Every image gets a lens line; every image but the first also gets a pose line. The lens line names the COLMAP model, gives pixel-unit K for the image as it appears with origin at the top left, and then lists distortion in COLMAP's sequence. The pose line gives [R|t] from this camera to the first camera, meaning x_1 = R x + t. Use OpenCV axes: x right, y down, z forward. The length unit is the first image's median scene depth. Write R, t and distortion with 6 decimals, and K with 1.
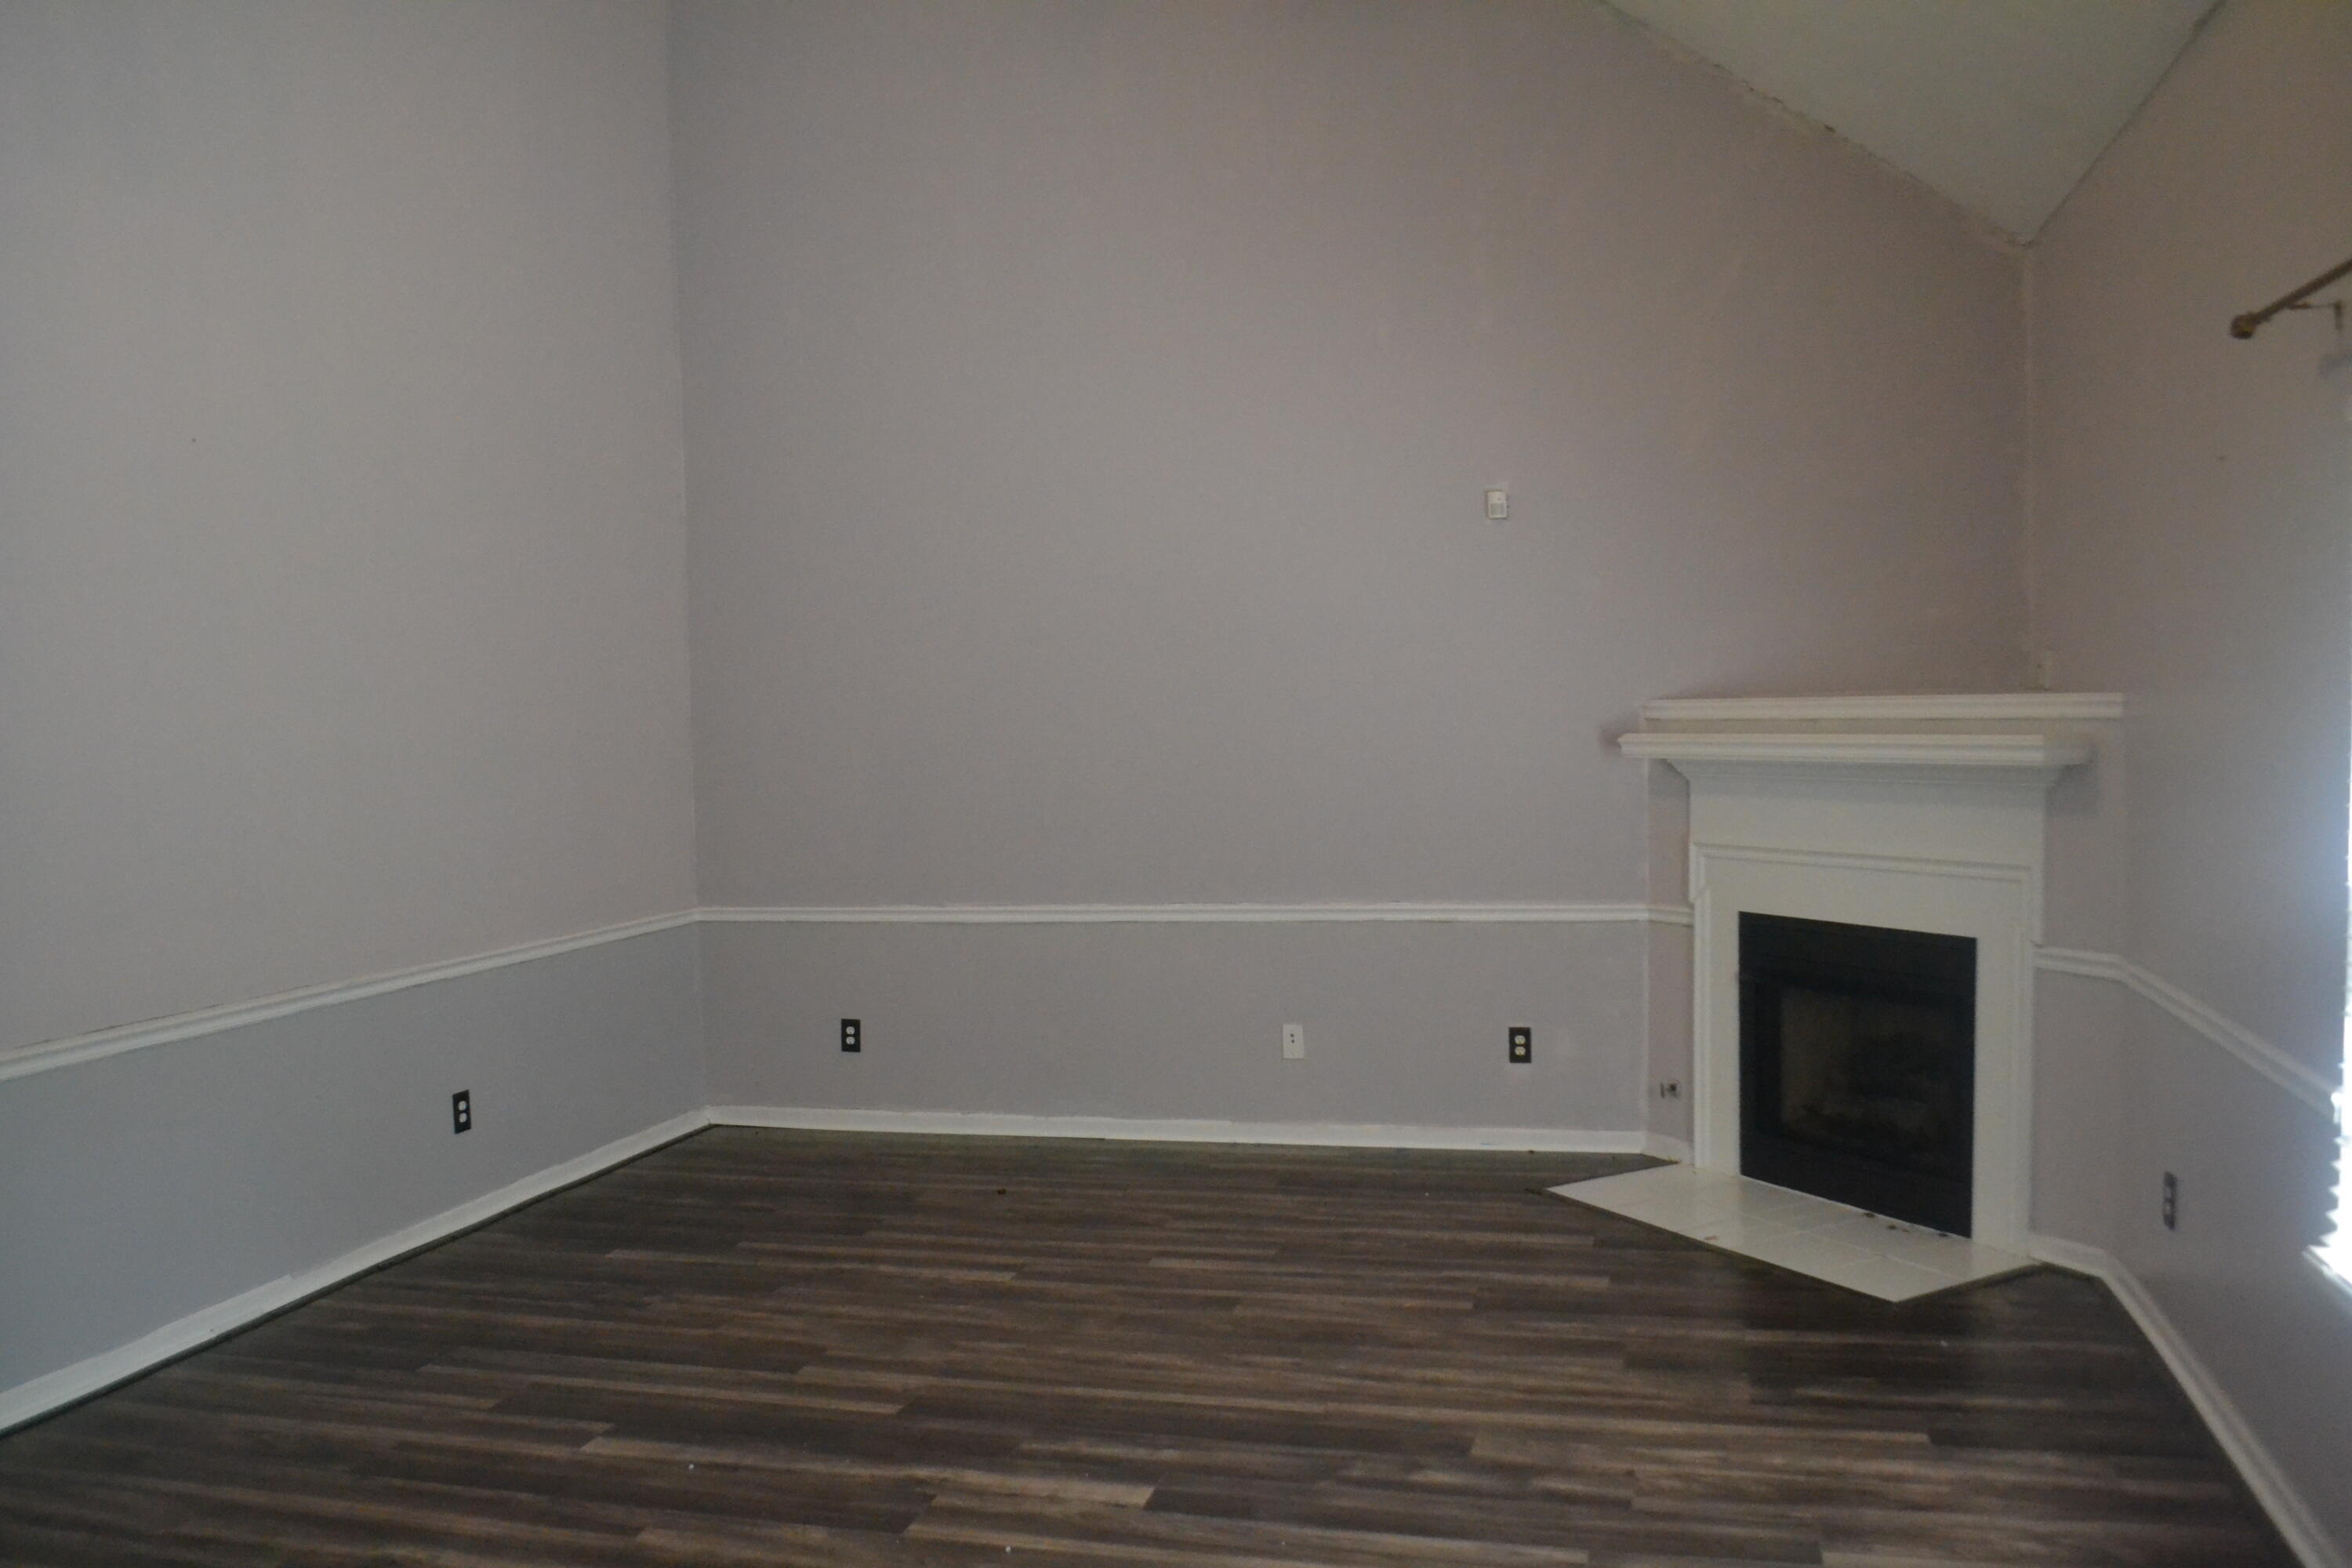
lens RADIAL K [[1899.3, 0, 1209.5], [0, 1899.3, 821.0], [0, 0, 1]] dist [-0.080010, 0.010904]
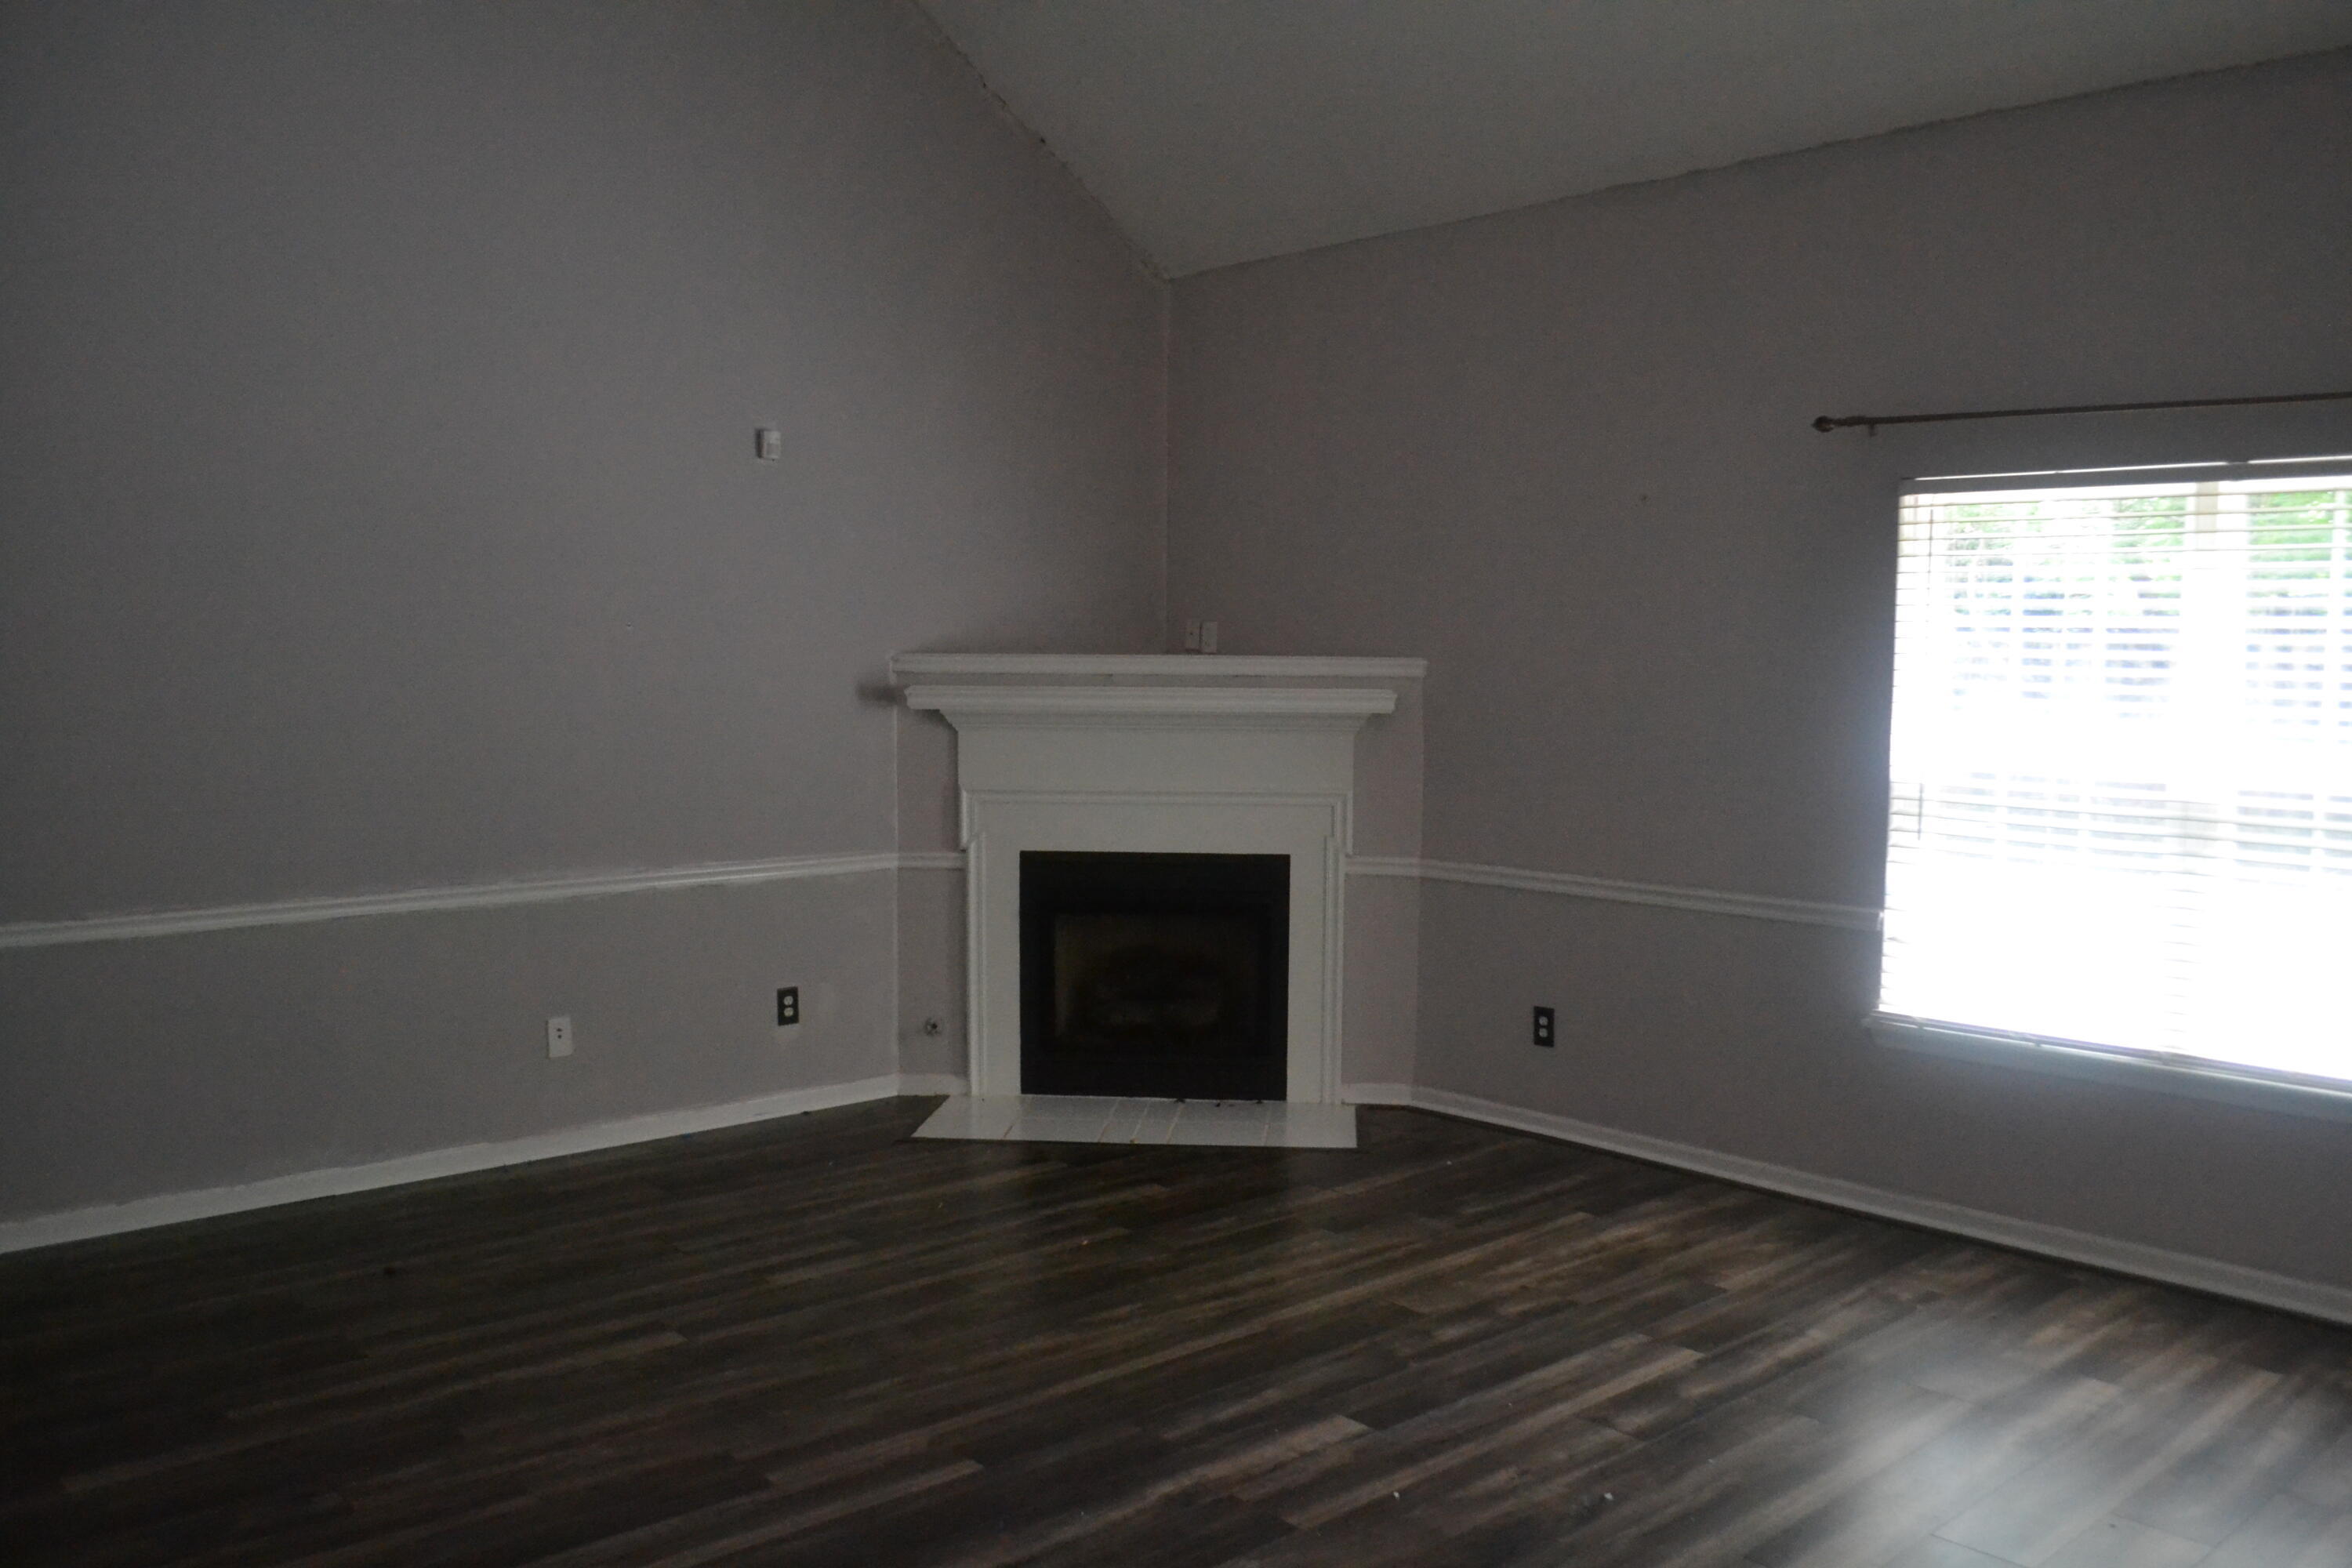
lens RADIAL K [[1899.3, 0, 1209.5], [0, 1899.3, 821.0], [0, 0, 1]] dist [-0.080010, 0.010904]
pose [[0.544205, -0.043934, 0.837801, -0.681913], [0.030410, 0.999005, 0.032634, -0.001816], [-0.838401, 0.007718, 0.545000, 0.376311]]
